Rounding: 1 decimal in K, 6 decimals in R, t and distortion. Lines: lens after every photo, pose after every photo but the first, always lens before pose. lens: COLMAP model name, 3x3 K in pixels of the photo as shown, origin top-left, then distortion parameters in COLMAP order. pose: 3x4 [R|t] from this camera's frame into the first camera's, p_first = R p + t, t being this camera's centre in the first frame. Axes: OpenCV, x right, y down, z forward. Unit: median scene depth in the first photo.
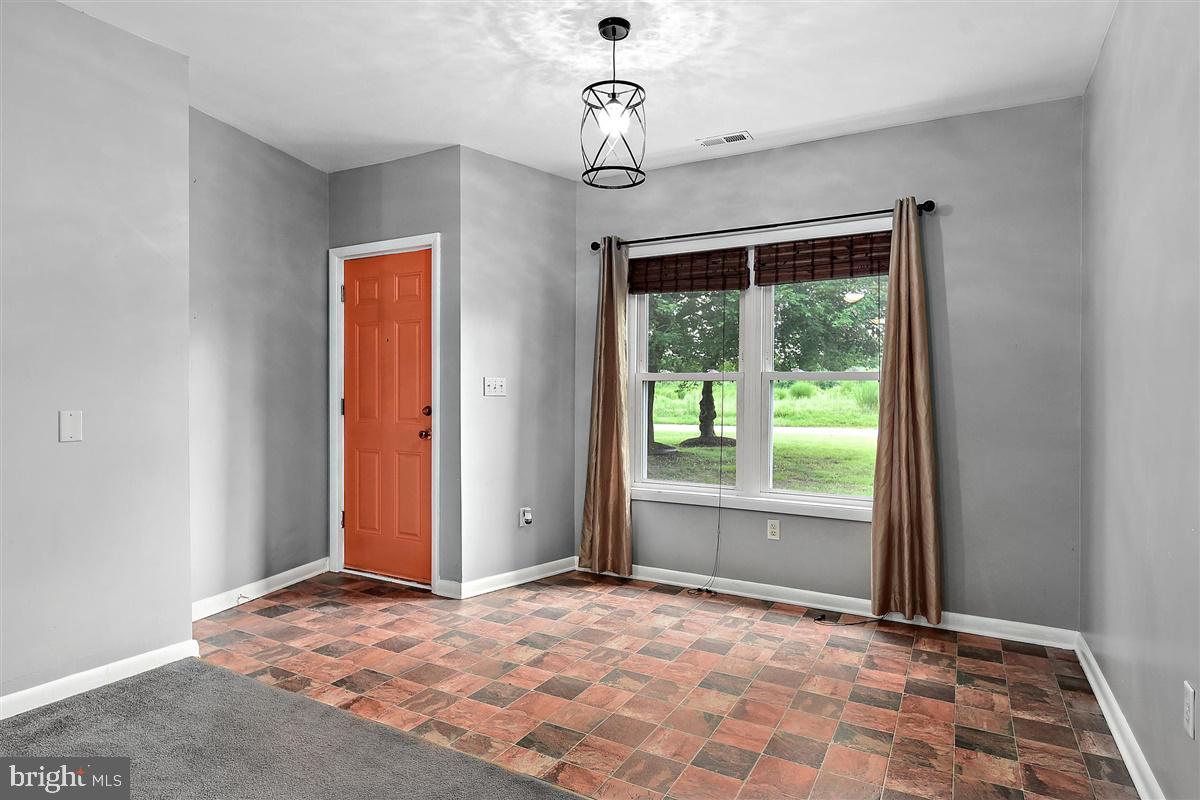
lens RADIAL K [[649.6, 0, 631.2], [0, 649.6, 399.1], [0, 0, 1]] dist [-0.014628, -0.001192]
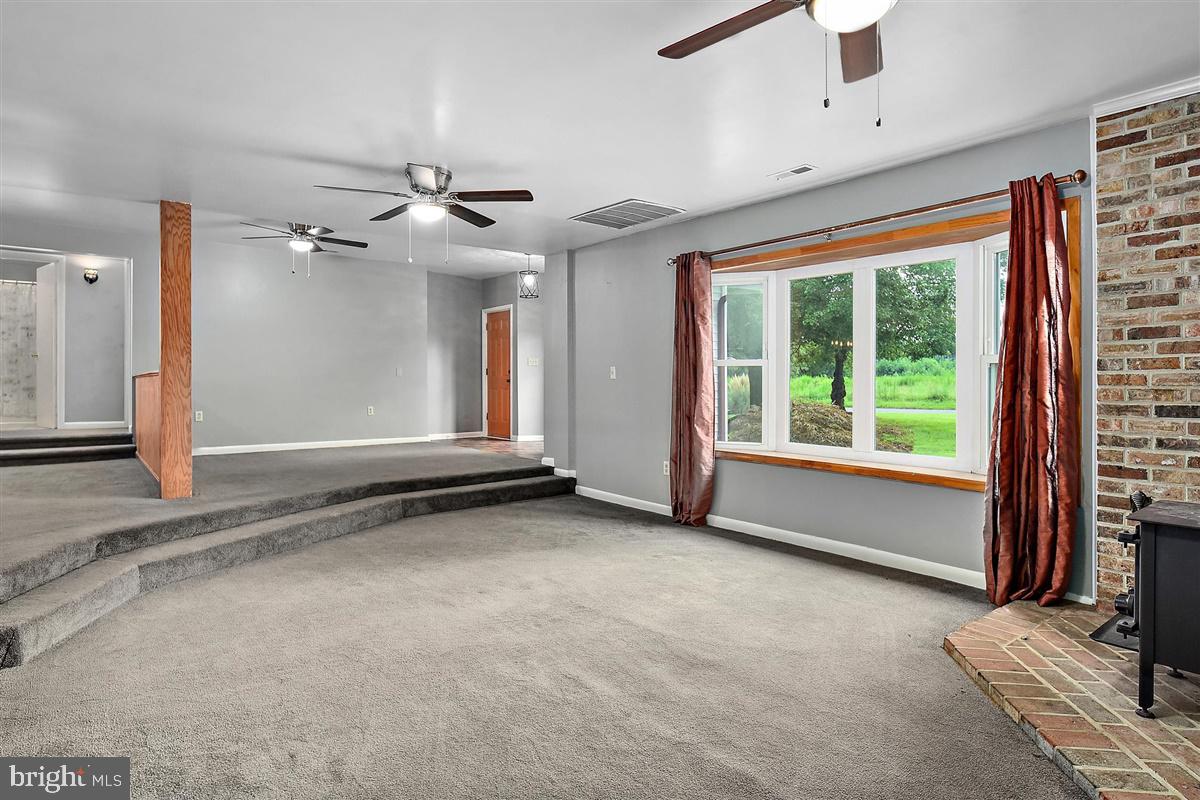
lens RADIAL K [[654.7, 0, 605.9], [0, 654.7, 373.1], [0, 0, 1]] dist [0.002770, -0.002035]
pose [[0.917513, -0.020306, -0.397186, 1.157894], [0.015237, 0.999757, -0.015915, 0.075152], [0.397413, 0.008550, 0.917600, -1.343768]]
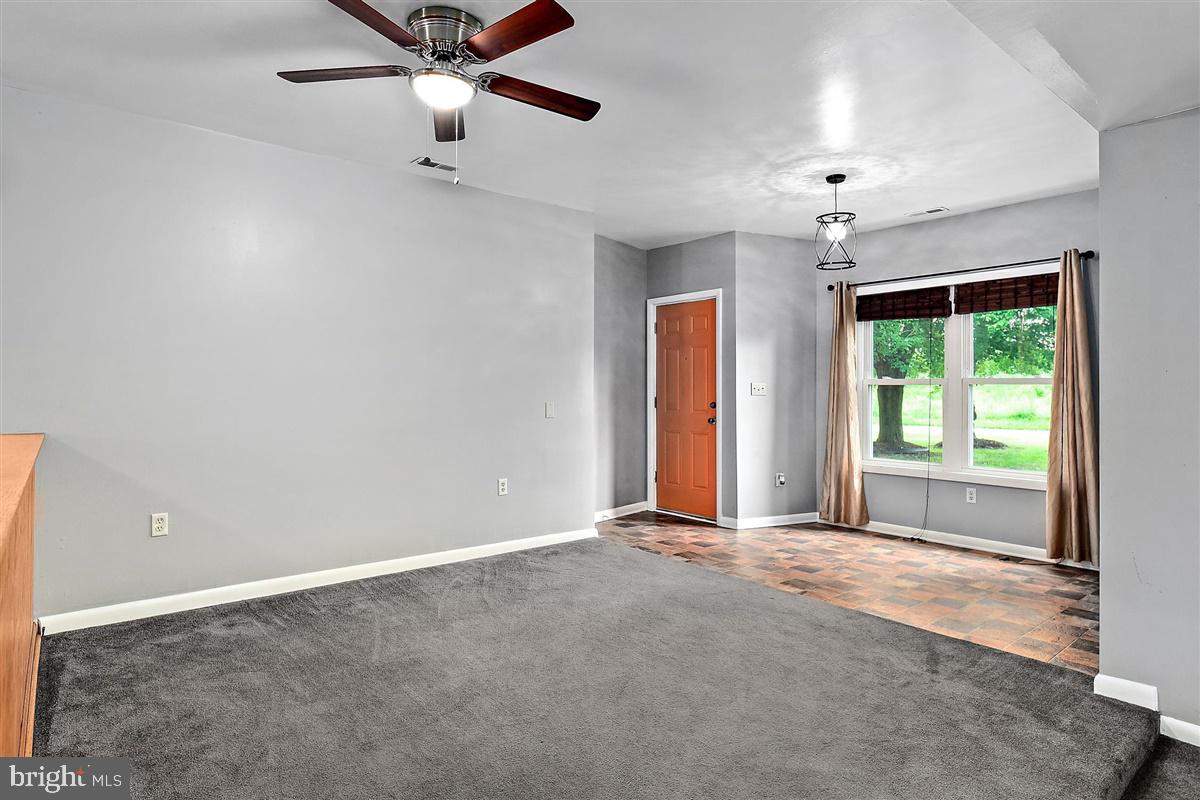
lens RADIAL K [[654.7, 0, 596.4], [0, 654.7, 380.4], [0, 0, 1]] dist [0.002770, -0.002035]
pose [[0.912485, -0.007769, -0.409037, 0.066274], [-0.003940, 0.999606, -0.027776, 0.003845], [0.409092, 0.026957, 0.912095, -0.539799]]
